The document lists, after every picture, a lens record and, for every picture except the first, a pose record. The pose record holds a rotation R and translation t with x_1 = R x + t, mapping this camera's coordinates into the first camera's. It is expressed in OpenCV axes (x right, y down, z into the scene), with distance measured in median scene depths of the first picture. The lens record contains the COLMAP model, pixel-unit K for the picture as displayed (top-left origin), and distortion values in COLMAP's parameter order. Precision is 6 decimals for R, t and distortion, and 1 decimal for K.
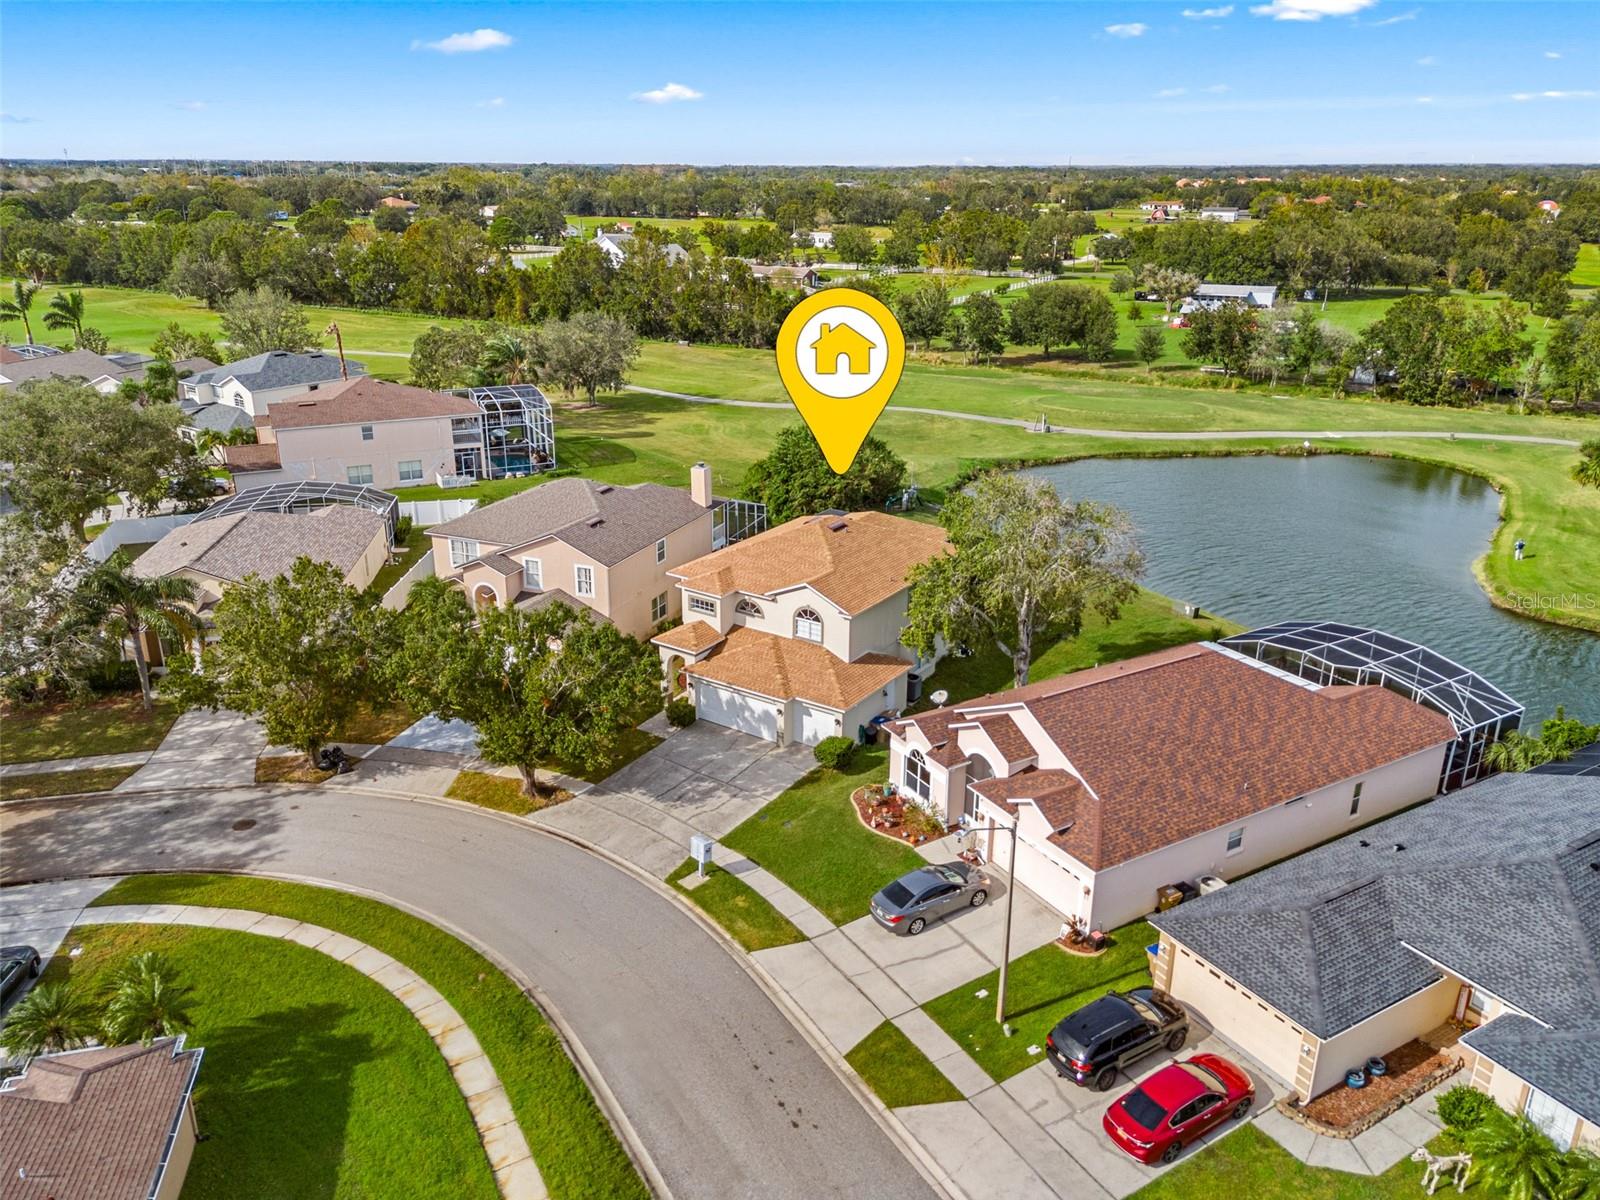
lens RADIAL K [[1171.0, 0, 800.0], [0, 1171.0, 600.0], [0, 0, 1]] dist [0.065891, -0.003853]
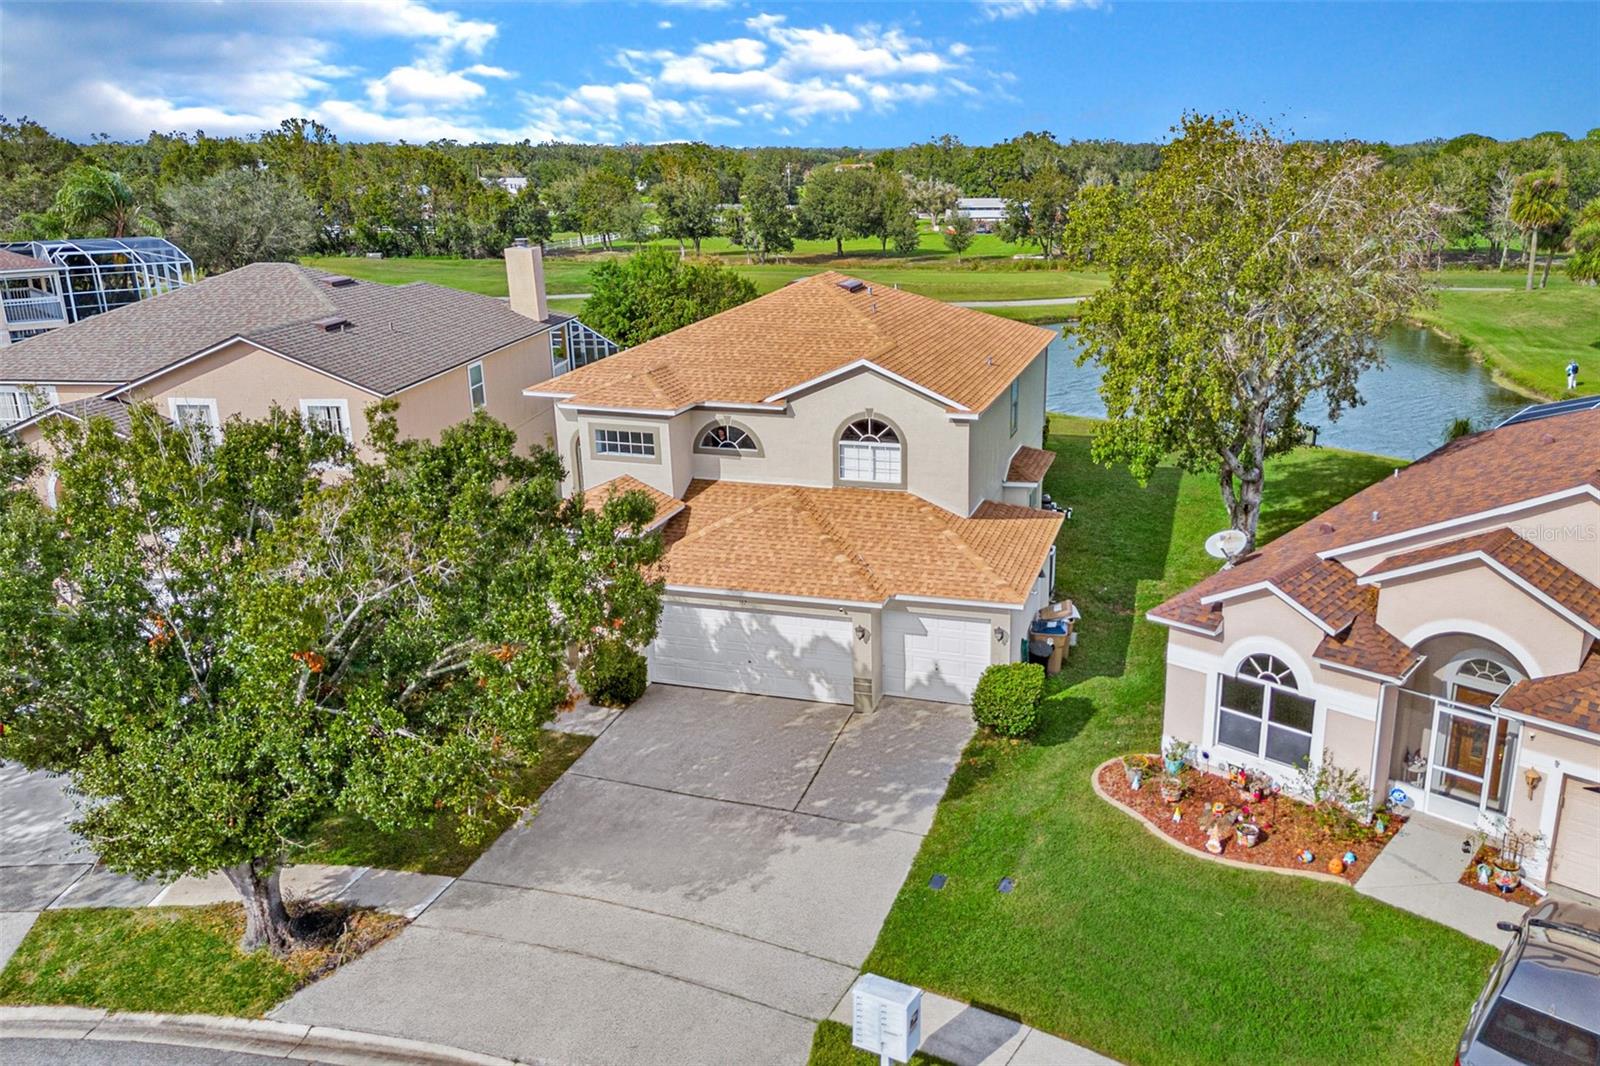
lens RADIAL K [[1200.8, 0, 905.3], [0, 1200.8, 534.3], [0, 0, 1]] dist [0.070509, -0.057956]
pose [[0.944084, -0.106631, 0.311985, -0.140011], [0.119269, 0.992626, -0.021653, 0.068648], [-0.307376, 0.057653, 0.949840, 0.543059]]
